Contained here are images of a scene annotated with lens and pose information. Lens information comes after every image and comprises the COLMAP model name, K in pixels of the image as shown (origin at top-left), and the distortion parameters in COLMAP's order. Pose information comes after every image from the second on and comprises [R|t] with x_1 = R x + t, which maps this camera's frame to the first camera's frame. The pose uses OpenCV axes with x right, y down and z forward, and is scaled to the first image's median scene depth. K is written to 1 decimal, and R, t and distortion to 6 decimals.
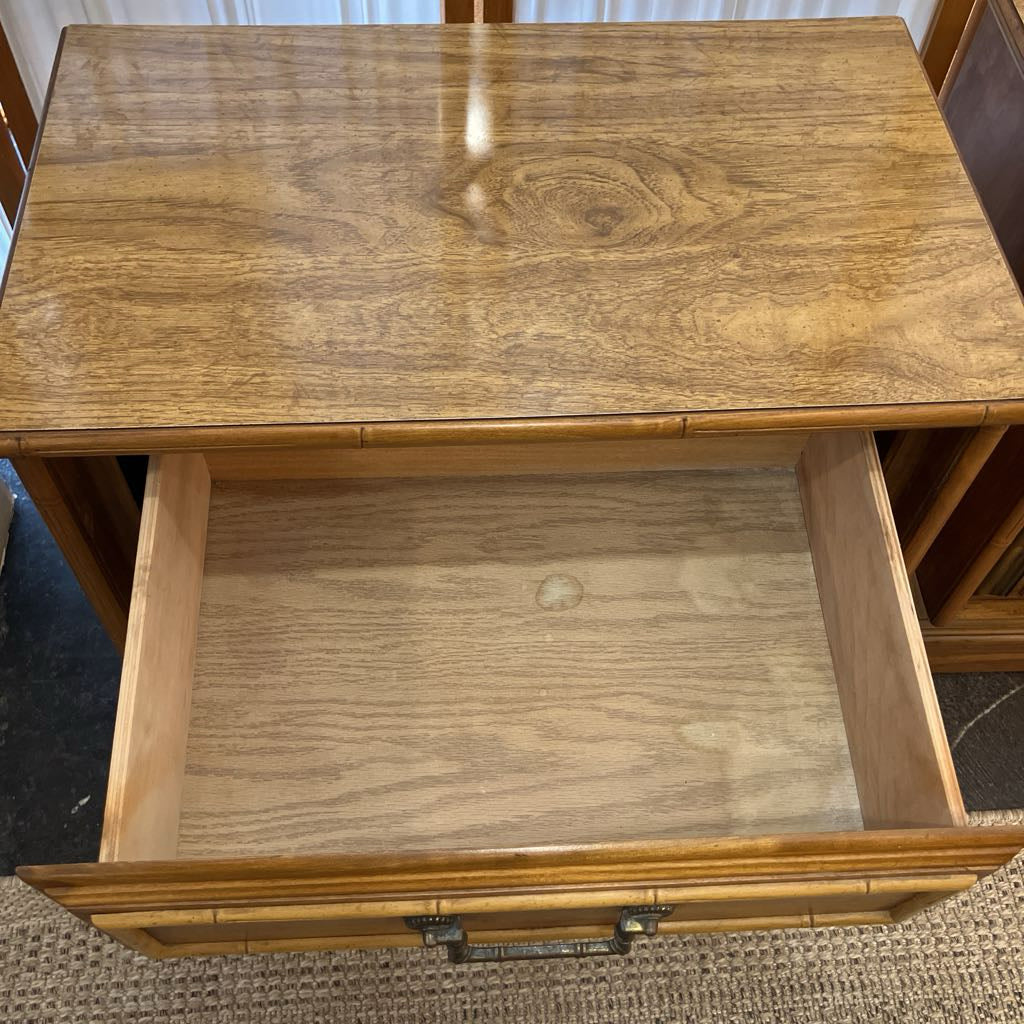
lens RADIAL K [[1130.8, 0, 512.0], [0, 1130.8, 512.0], [0, 0, 1]] dist [0.085825, -0.150269]
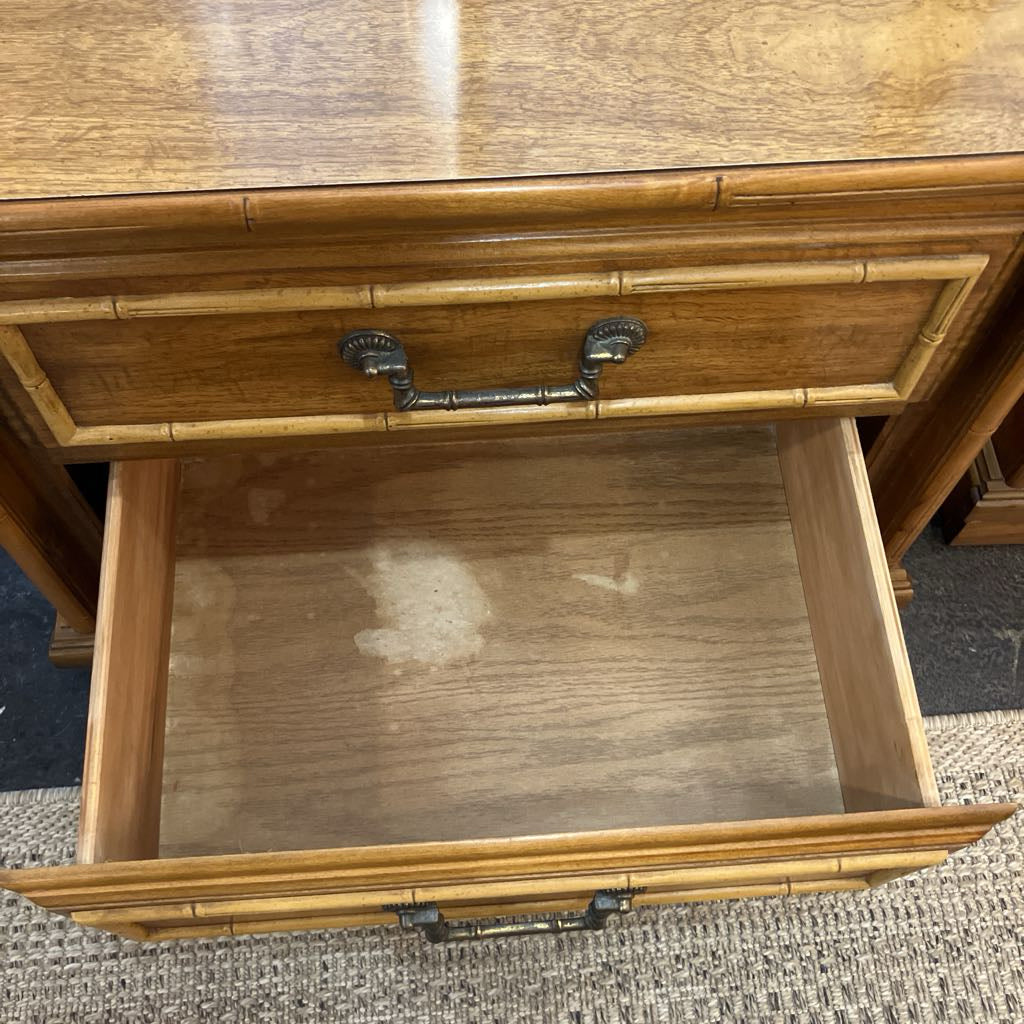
lens RADIAL K [[1125.1, 0, 512.0], [0, 1125.1, 512.0], [0, 0, 1]] dist [-0.017889, 0.032361]
pose [[0.999736, -0.019896, -0.011502, 0.029405], [0.020923, 0.995028, 0.097374, 0.047281], [0.009507, -0.097589, 0.995181, 0.287037]]
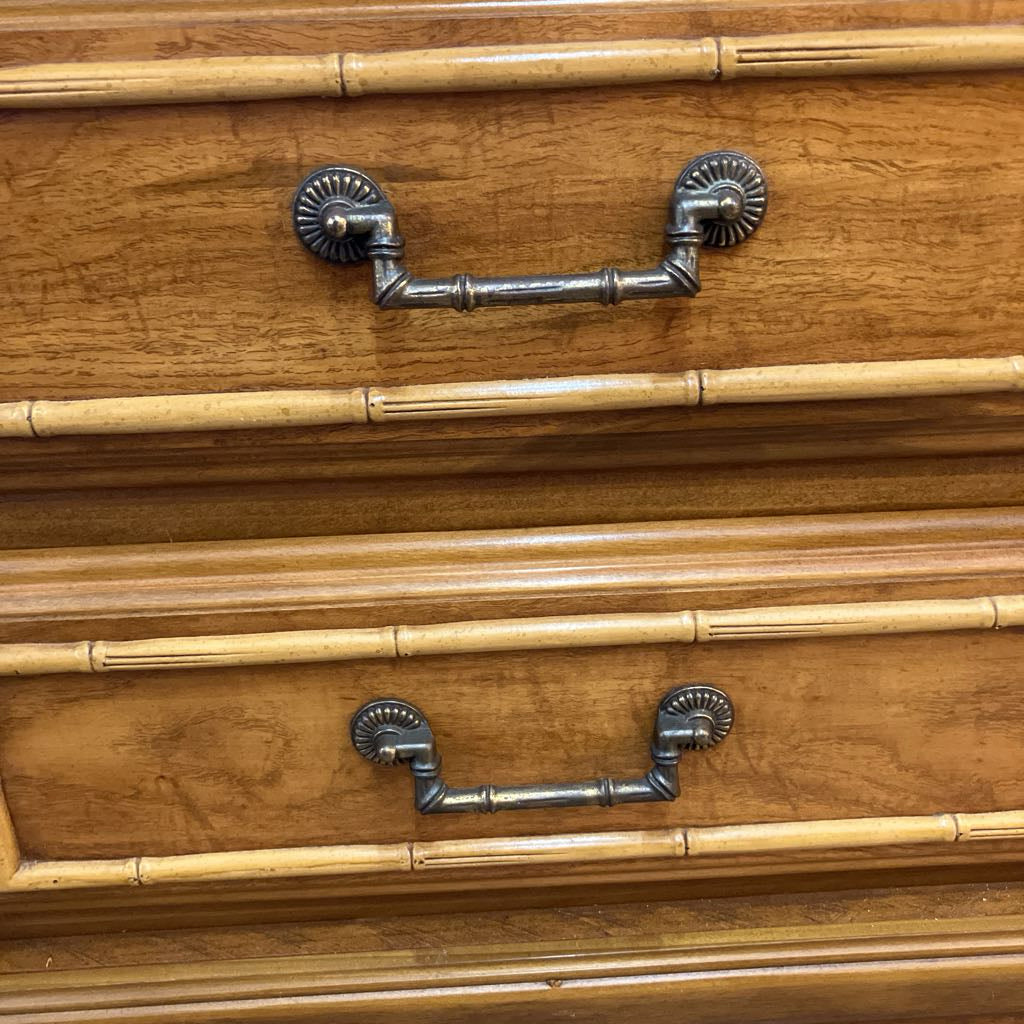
lens RADIAL K [[1103.6, 0, 512.0], [0, 1103.6, 512.0], [0, 0, 1]] dist [0.135206, -0.399010]
pose [[0.996873, -0.057172, -0.054555, 0.020918], [0.020518, 0.853935, -0.519975, 0.392396], [0.076314, 0.517229, 0.852438, 0.724421]]
